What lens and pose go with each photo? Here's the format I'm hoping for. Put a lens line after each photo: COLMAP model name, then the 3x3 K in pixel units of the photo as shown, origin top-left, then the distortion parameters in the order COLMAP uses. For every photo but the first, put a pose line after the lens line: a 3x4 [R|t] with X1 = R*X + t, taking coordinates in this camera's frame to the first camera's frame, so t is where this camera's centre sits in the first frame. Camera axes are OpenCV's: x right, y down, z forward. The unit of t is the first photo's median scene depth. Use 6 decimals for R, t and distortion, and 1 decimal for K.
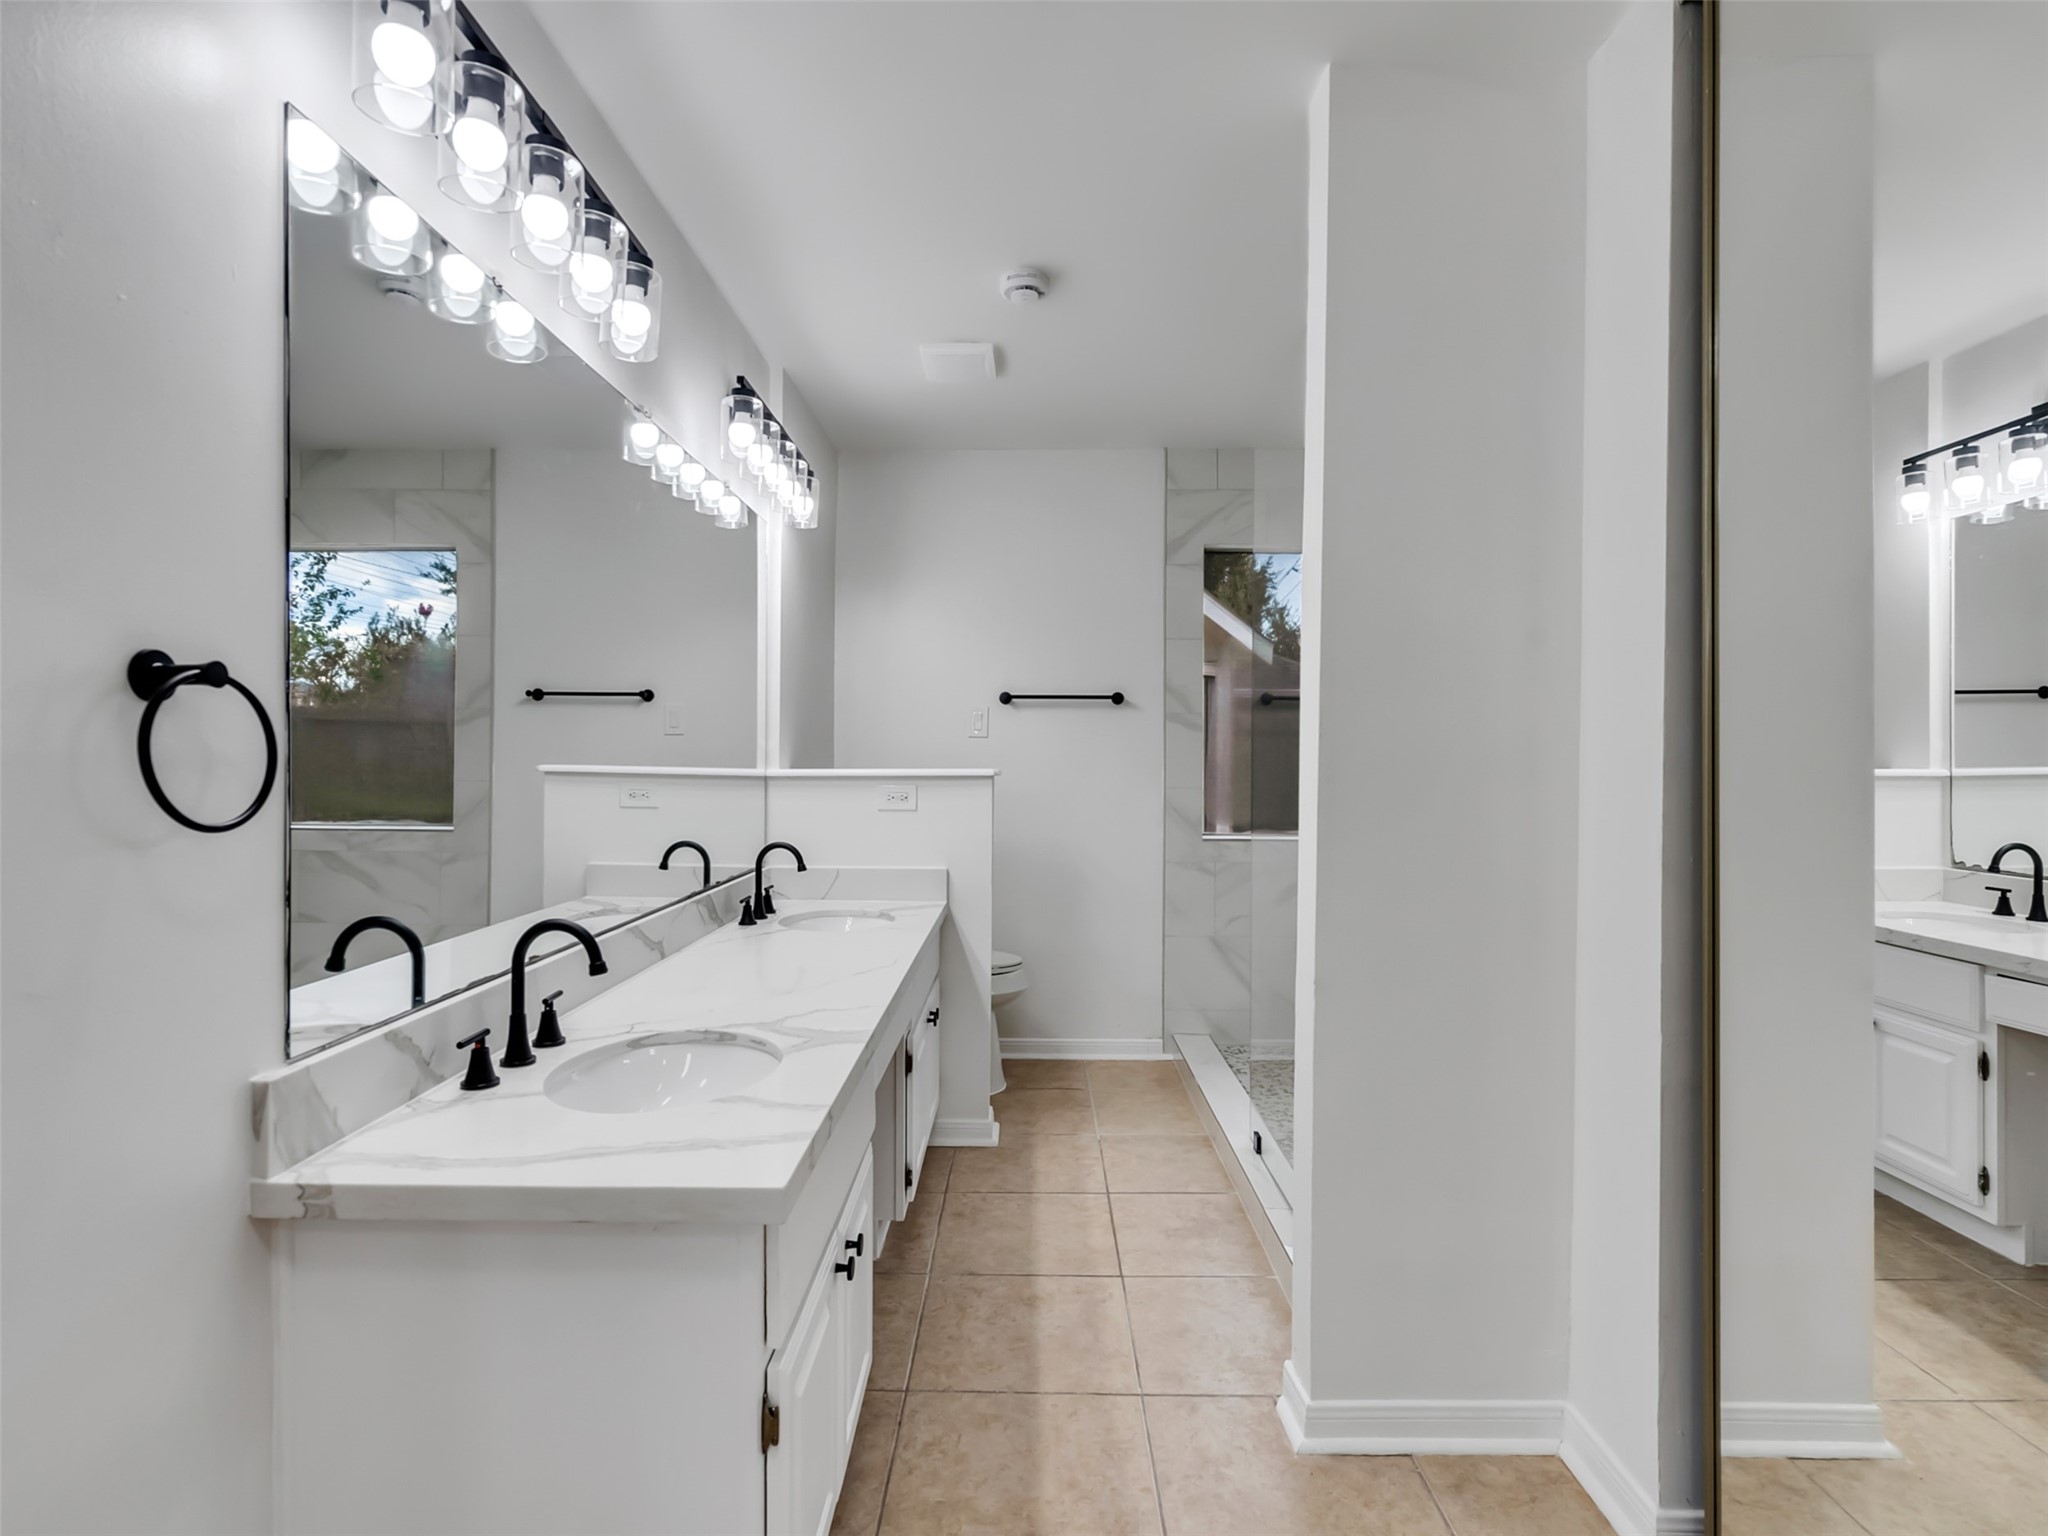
lens RADIAL K [[1053.6, 0, 1010.0], [0, 1053.6, 767.5], [0, 0, 1]] dist [-0.002863, 0.003222]
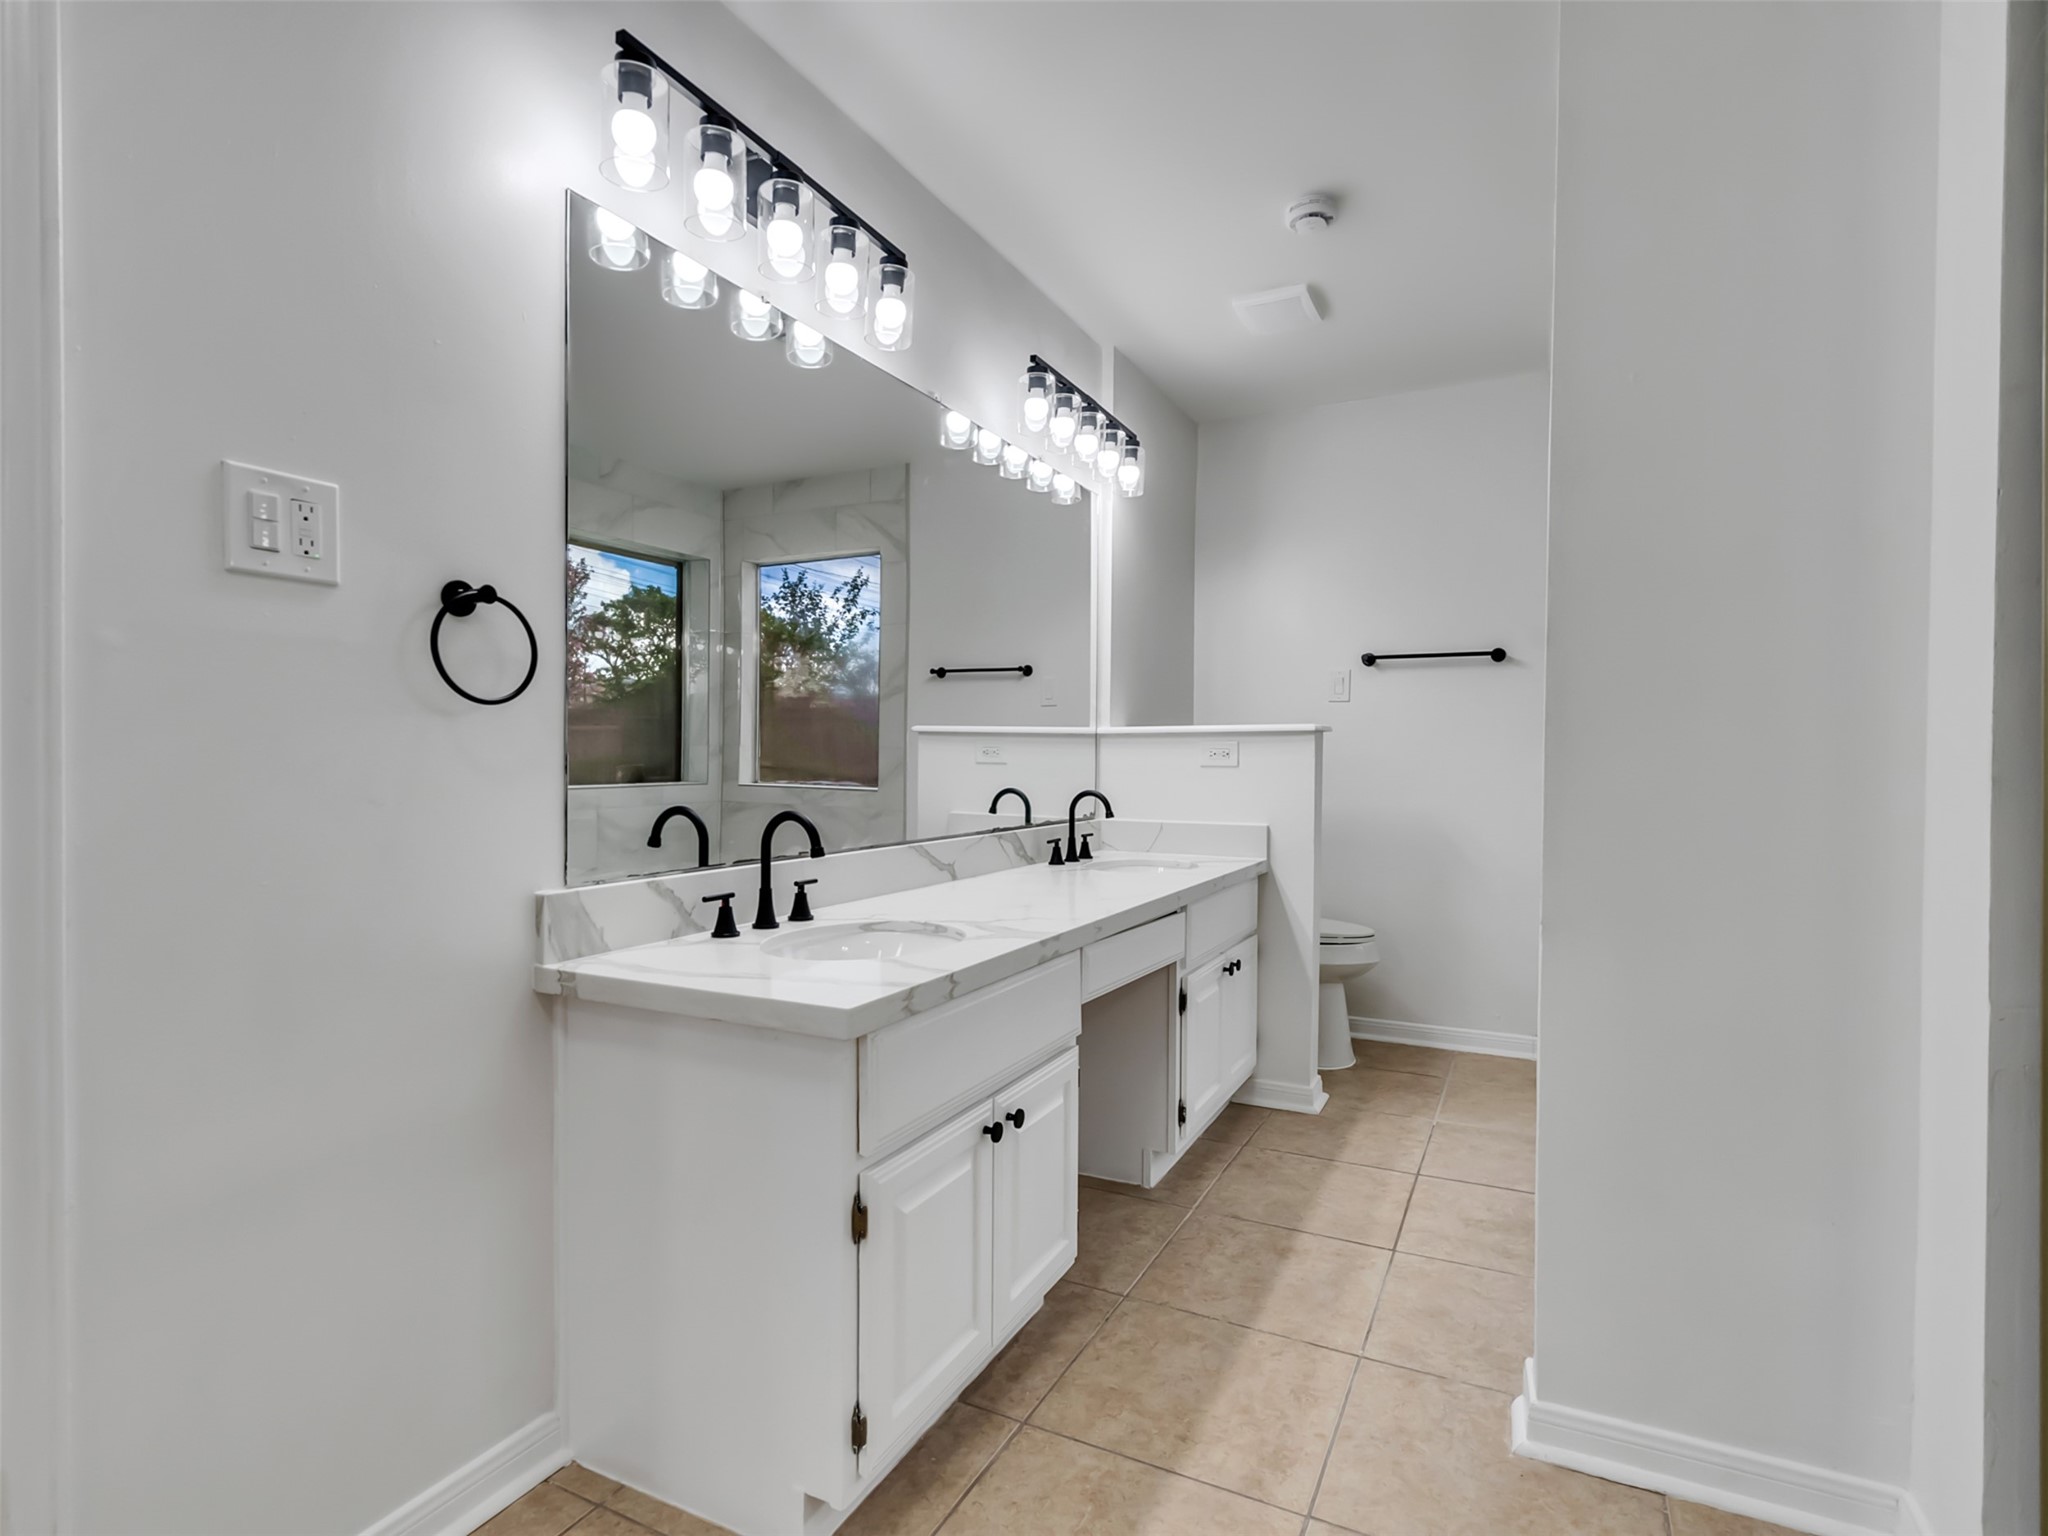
lens RADIAL K [[1053.6, 0, 1010.0], [0, 1053.6, 767.5], [0, 0, 1]] dist [-0.002863, 0.003222]
pose [[0.896641, 0.004498, -0.442736, 0.194793], [-0.006070, 0.999979, -0.002133, 0.054817], [0.442717, 0.004600, 0.896650, 0.010617]]
